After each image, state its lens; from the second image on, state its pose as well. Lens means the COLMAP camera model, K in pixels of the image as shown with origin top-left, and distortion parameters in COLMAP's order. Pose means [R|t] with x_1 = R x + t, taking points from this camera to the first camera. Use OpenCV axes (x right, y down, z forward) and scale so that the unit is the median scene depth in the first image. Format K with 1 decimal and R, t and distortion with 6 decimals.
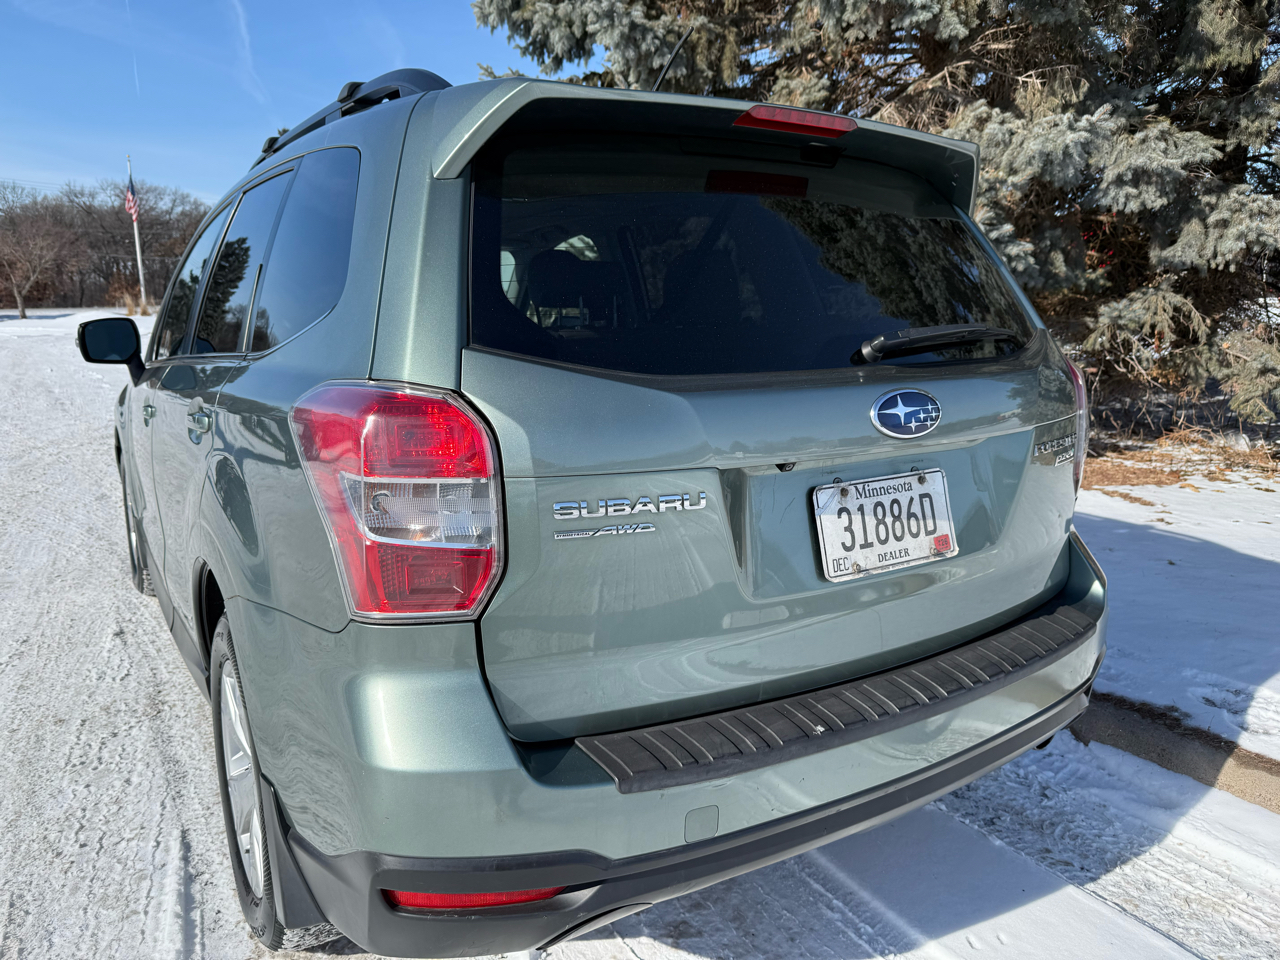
lens RADIAL K [[888.0, 0, 651.1], [0, 888.0, 475.3], [0, 0, 1]] dist [0.009302, -0.011098]
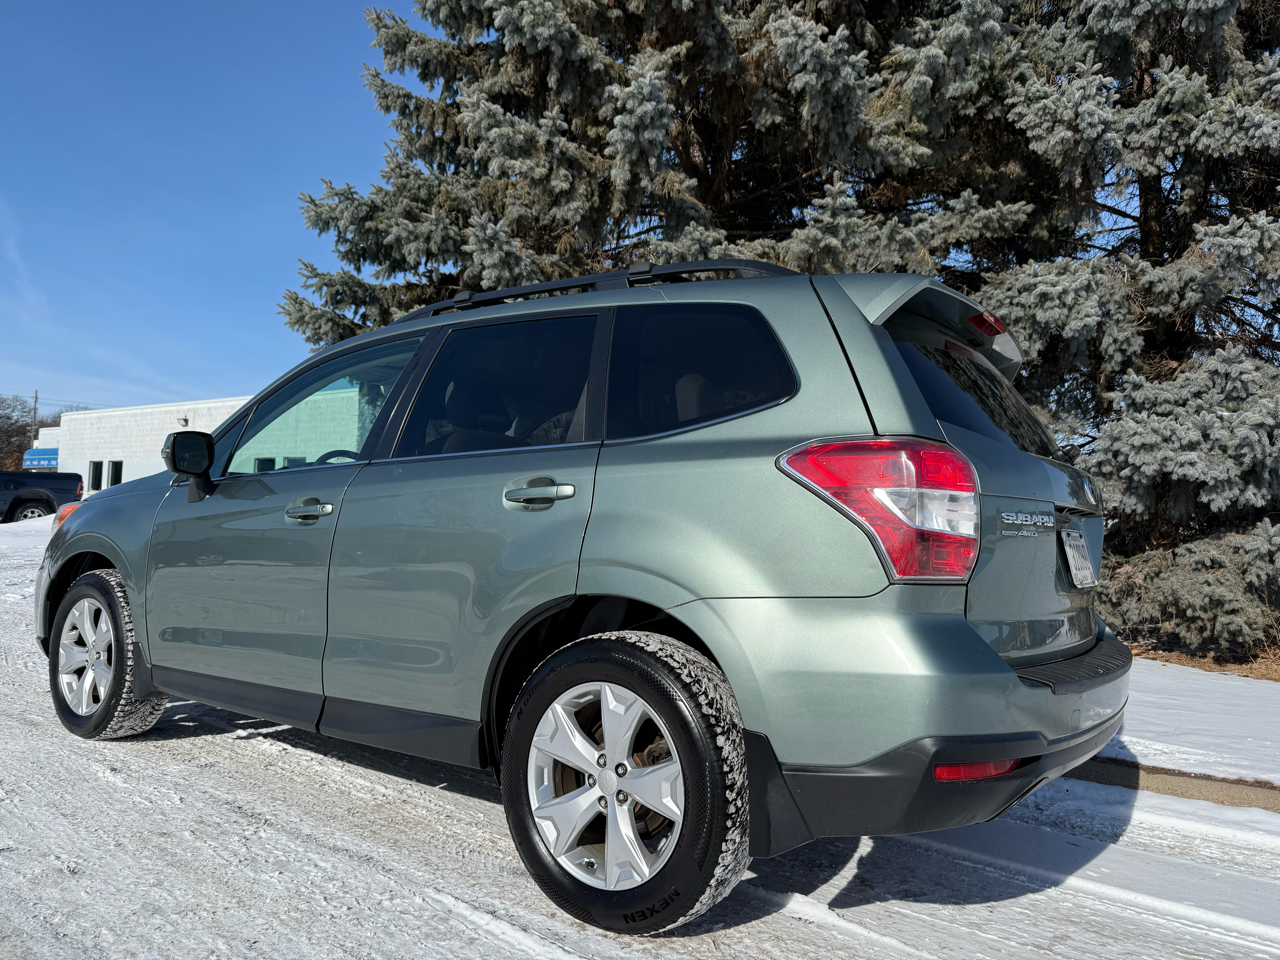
lens RADIAL K [[872.1, 0, 640.1], [0, 872.1, 491.5], [0, 0, 1]] dist [0.102580, -0.170704]
pose [[0.929908, 0.061404, 0.362630, -0.289168], [0.023189, 0.974215, -0.224428, 0.075054], [-0.367061, 0.217106, 0.904506, -0.051929]]
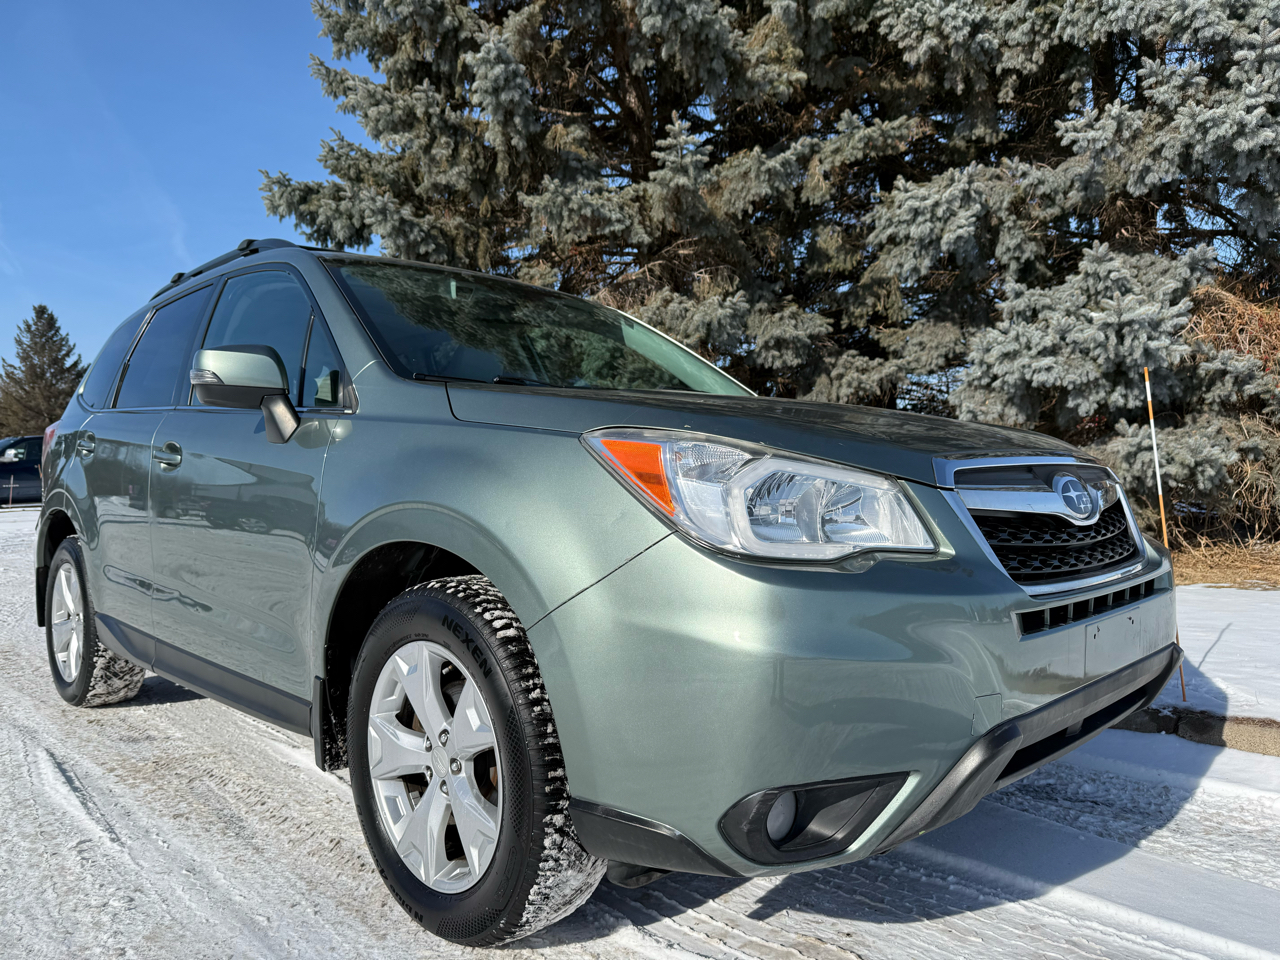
lens RADIAL K [[872.1, 0, 640.1], [0, 872.1, 491.5], [0, 0, 1]] dist [0.102580, -0.170704]
pose [[0.974671, -0.014047, 0.223201, 0.025762], [0.054234, 0.983080, -0.174962, 0.123336], [-0.216967, 0.182636, 0.958942, -0.231157]]
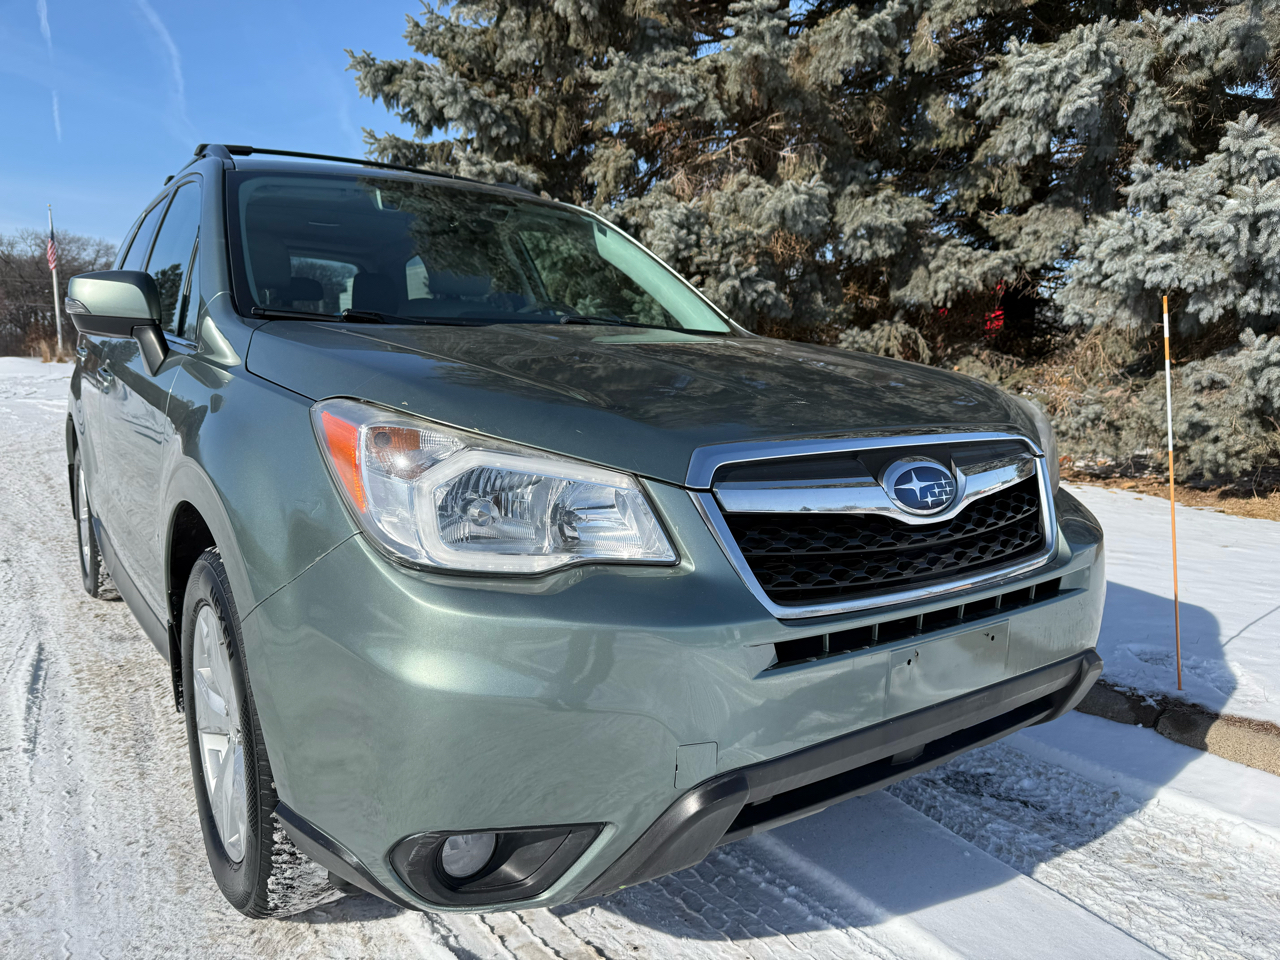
lens RADIAL K [[886.4, 0, 647.4], [0, 886.4, 481.6], [0, 0, 1]] dist [0.005341, -0.006292]
pose [[0.997665, 0.001586, 0.068286, 0.150273], [0.002297, 0.998386, -0.056740, 0.090844], [-0.068266, 0.056764, 0.996051, -0.215558]]
